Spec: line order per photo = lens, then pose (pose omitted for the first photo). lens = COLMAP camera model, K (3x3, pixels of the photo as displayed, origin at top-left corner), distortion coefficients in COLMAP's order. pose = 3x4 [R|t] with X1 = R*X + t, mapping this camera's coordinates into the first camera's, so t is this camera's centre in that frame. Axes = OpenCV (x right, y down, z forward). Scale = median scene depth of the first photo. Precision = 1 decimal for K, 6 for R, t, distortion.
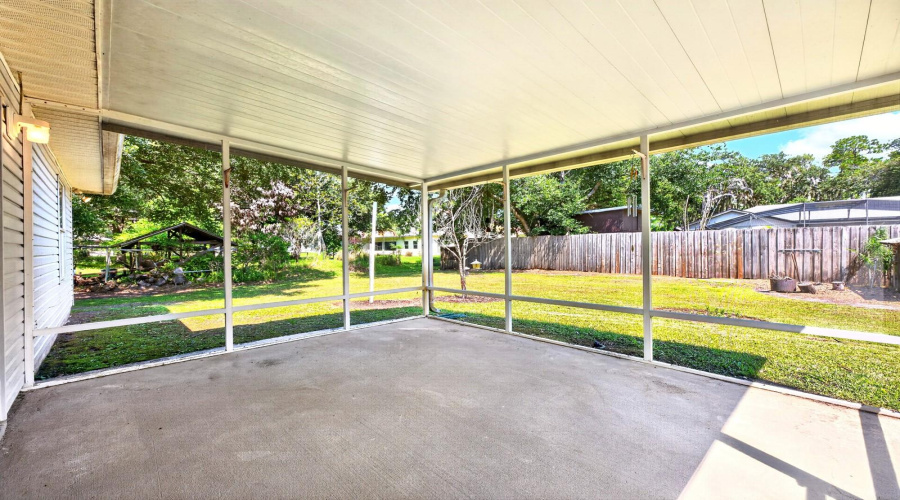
lens RADIAL K [[354.4, 0, 448.3], [0, 354.4, 249.3], [0, 0, 1]] dist [-0.001908, -0.000010]
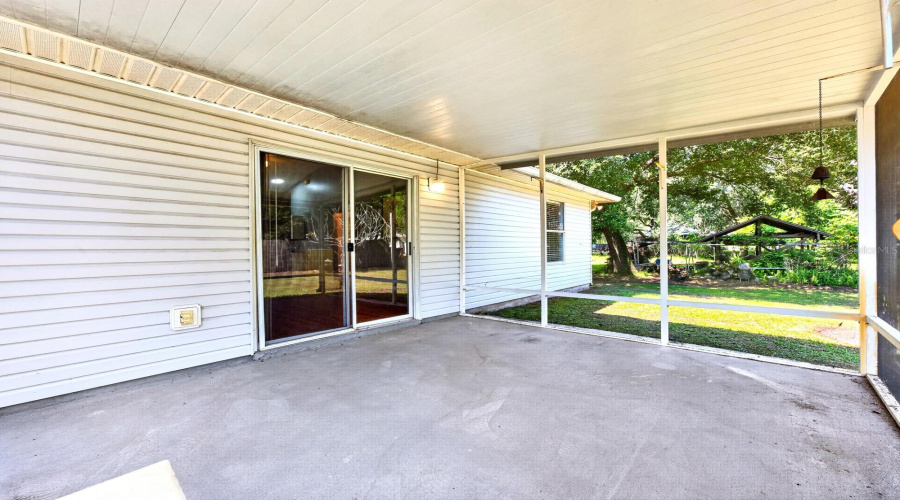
lens RADIAL K [[354.4, 0, 448.3], [0, 354.4, 249.3], [0, 0, 1]] dist [-0.001908, -0.000010]
pose [[0.067621, 0.008750, -0.997673, 0.625565], [0.005243, 0.999945, 0.009125, 0.009939], [0.997697, -0.005848, 0.067571, 0.637579]]
